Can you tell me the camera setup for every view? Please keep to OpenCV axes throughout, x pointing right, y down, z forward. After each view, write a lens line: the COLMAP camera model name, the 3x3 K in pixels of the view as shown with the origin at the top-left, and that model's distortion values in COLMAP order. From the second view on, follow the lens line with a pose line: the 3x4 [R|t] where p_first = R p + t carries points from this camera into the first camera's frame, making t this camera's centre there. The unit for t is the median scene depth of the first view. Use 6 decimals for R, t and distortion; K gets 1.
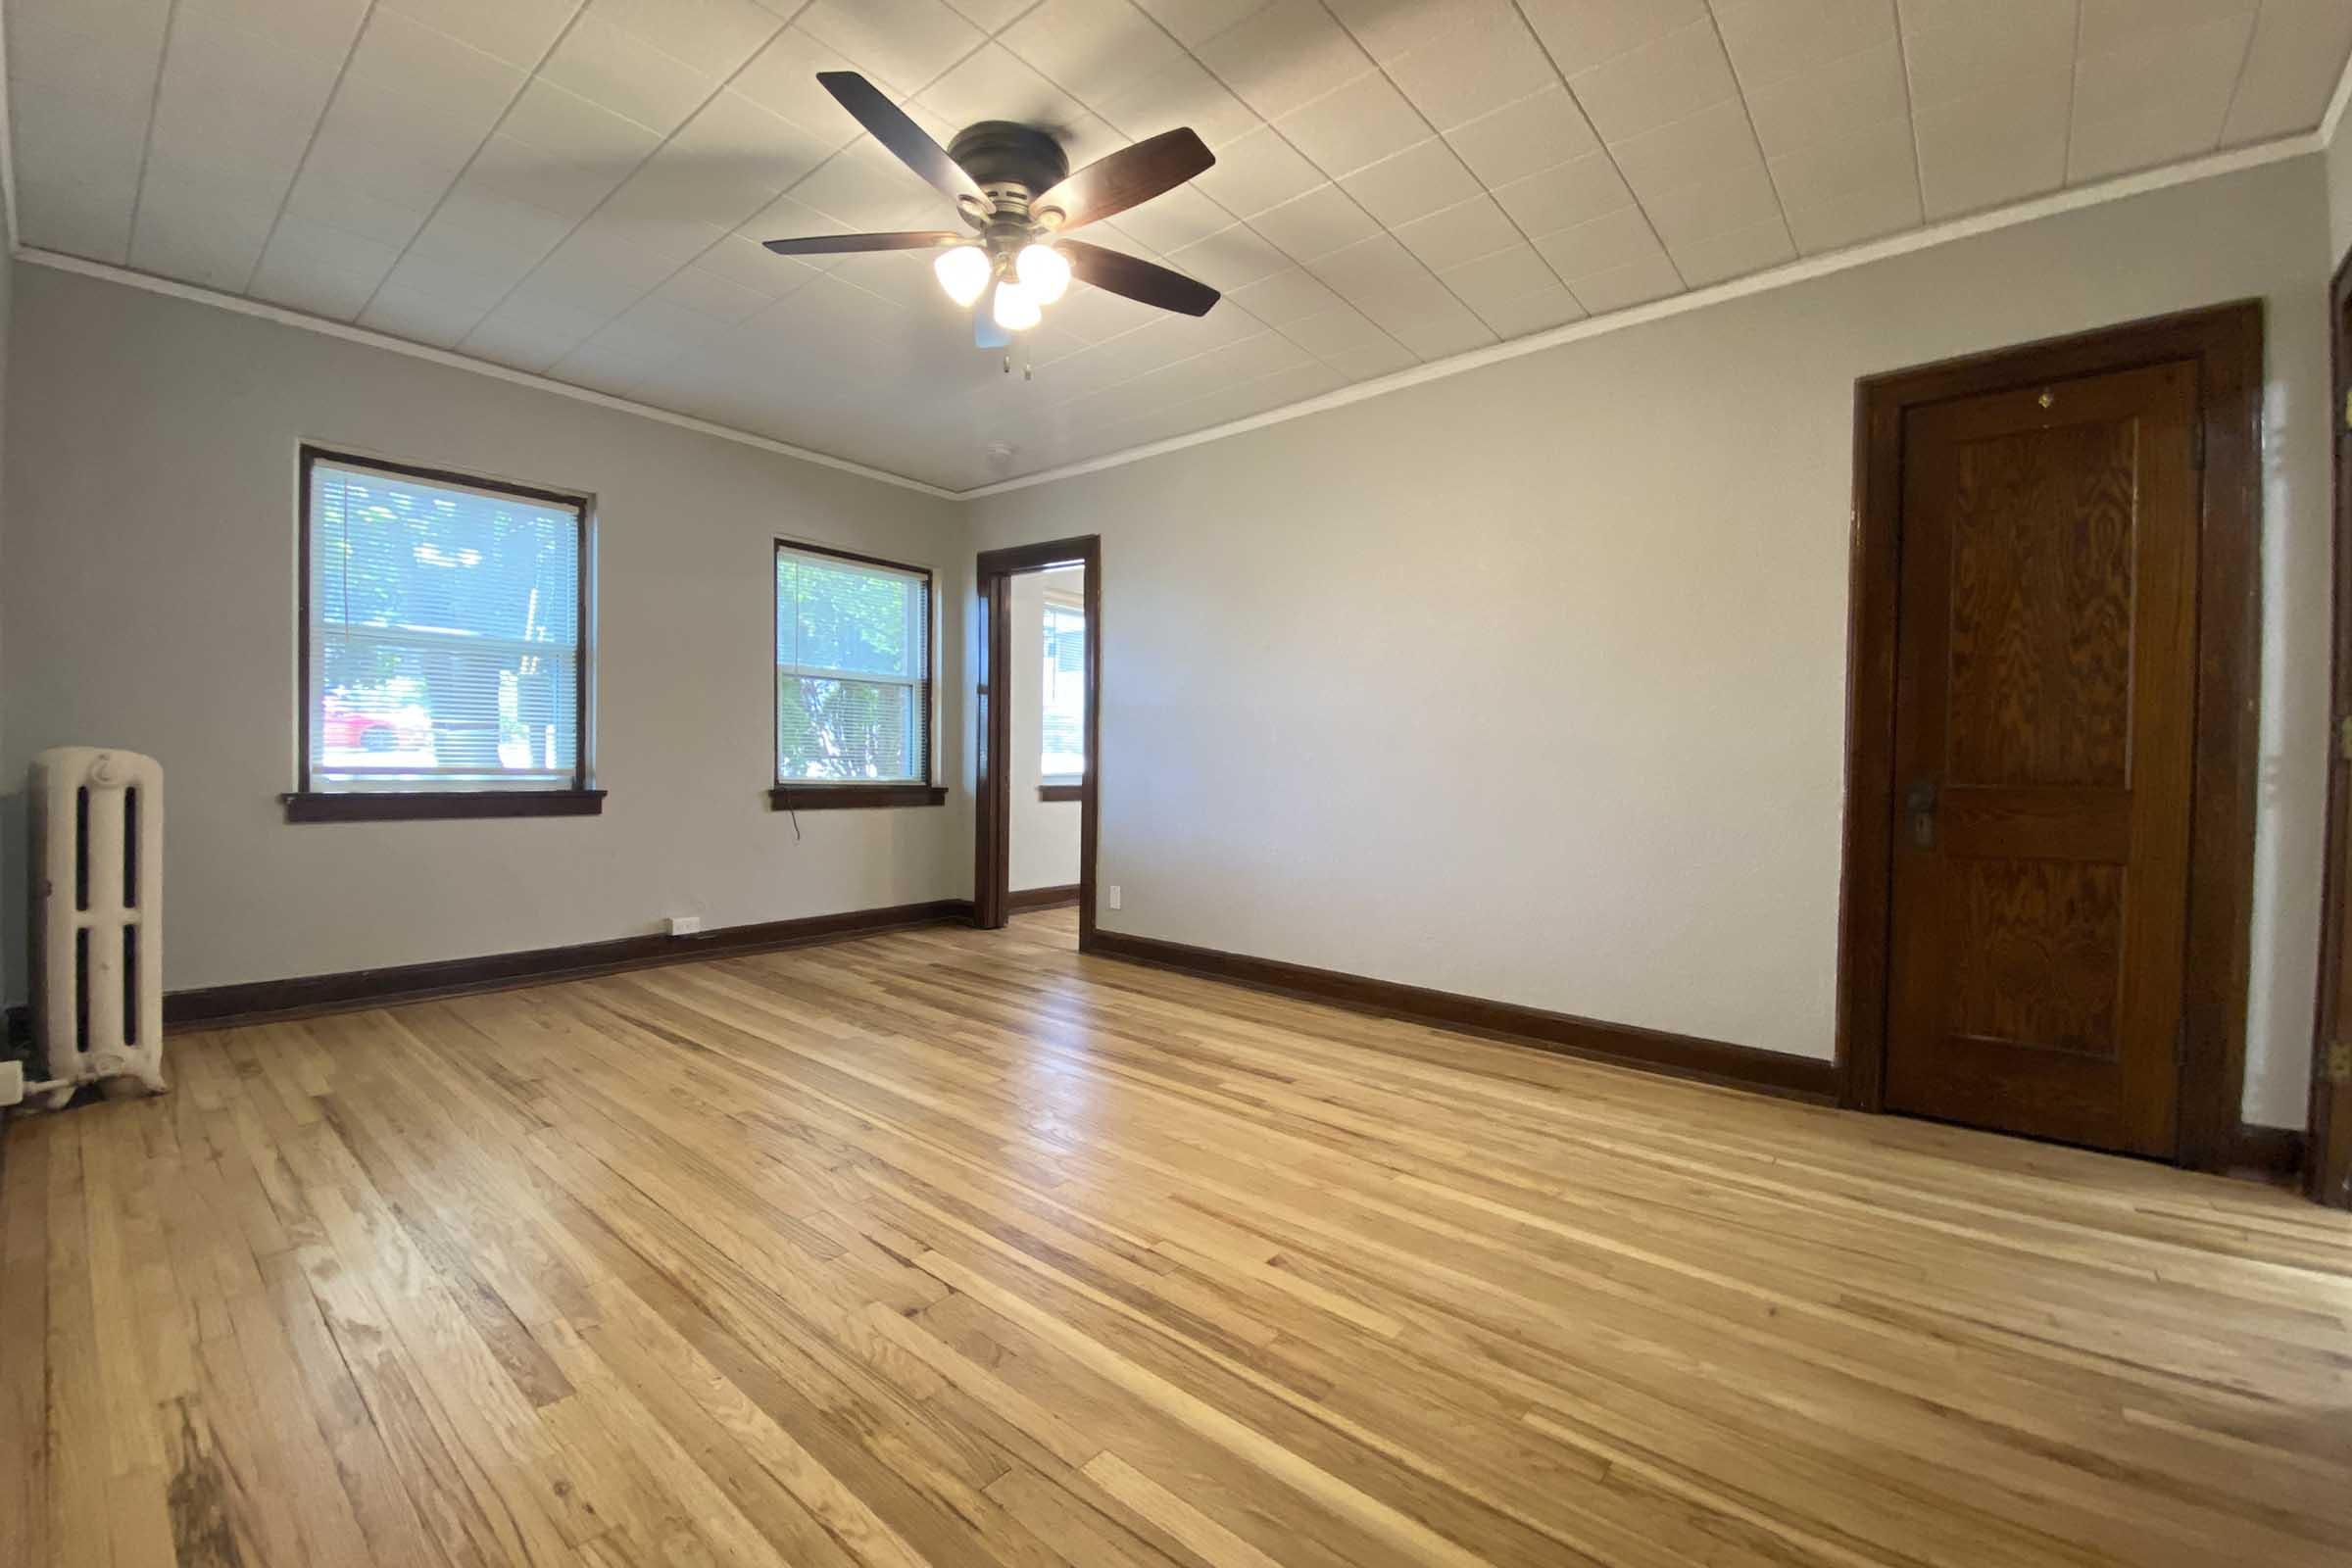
lens RADIAL K [[949.9, 0, 1173.2], [0, 949.9, 776.7], [0, 0, 1]] dist [0.002815, -0.008048]
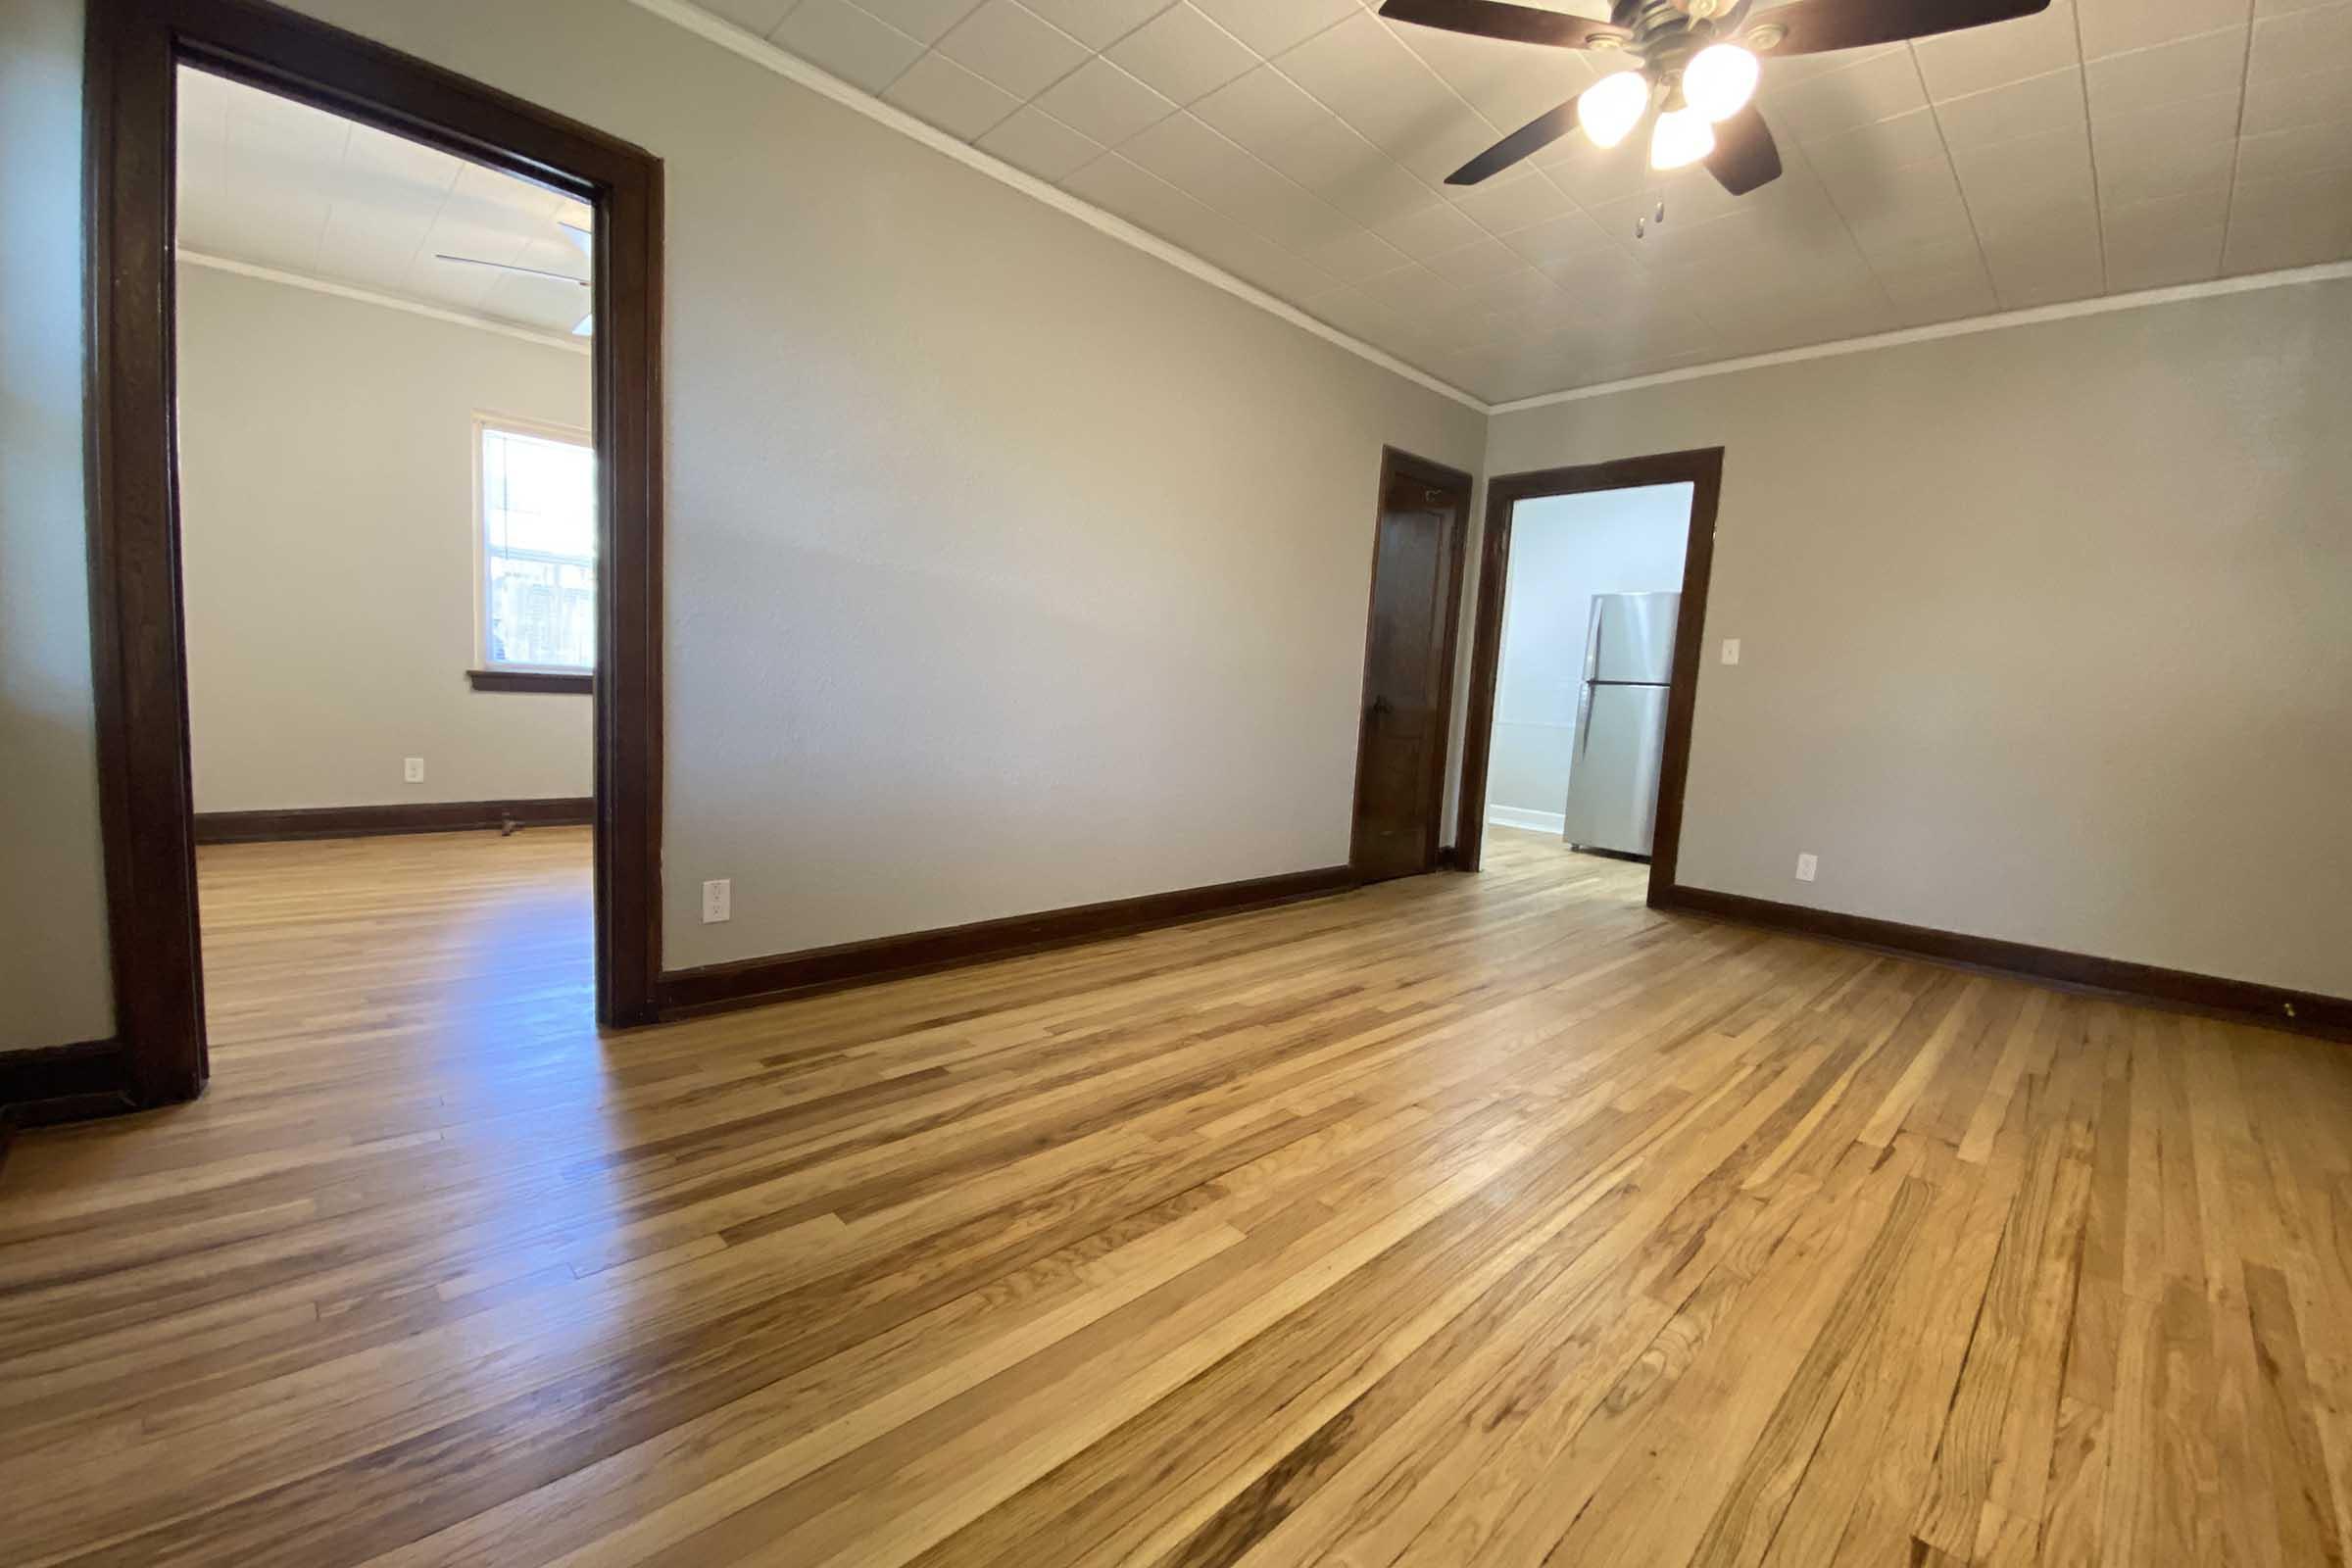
lens RADIAL K [[949.9, 0, 1173.2], [0, 949.9, 776.7], [0, 0, 1]] dist [0.002815, -0.008048]
pose [[0.101666, -0.111819, 0.988514, -1.102089], [-0.042149, 0.992286, 0.116581, -0.035390], [-0.993925, -0.053518, 0.096169, 1.335334]]
